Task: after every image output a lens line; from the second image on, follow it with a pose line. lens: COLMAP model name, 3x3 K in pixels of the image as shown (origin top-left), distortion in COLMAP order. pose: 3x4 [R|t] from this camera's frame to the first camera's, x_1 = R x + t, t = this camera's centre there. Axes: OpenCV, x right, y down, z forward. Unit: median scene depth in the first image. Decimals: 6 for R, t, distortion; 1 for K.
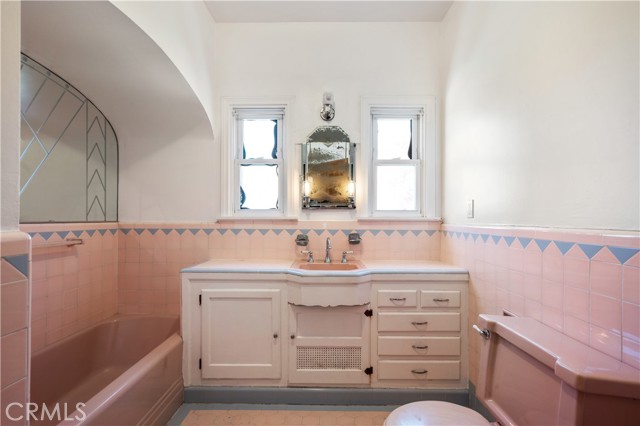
lens RADIAL K [[293.4, 0, 338.3], [0, 293.4, 219.3], [0, 0, 1]] dist [-0.003401, 0.000161]
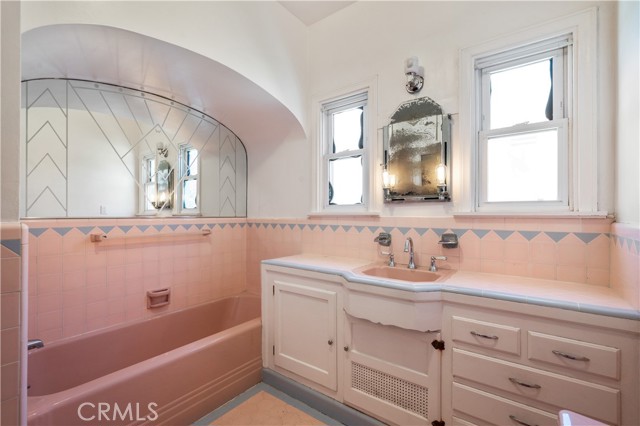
lens RADIAL K [[293.4, 0, 319.5], [0, 293.4, 215.3], [0, 0, 1]] dist [-0.003401, 0.000161]
pose [[0.792713, -0.000508, -0.609594, 0.252640], [-0.000067, 1.000000, -0.000921, 0.001285], [0.609595, 0.000771, 0.792713, 0.203349]]
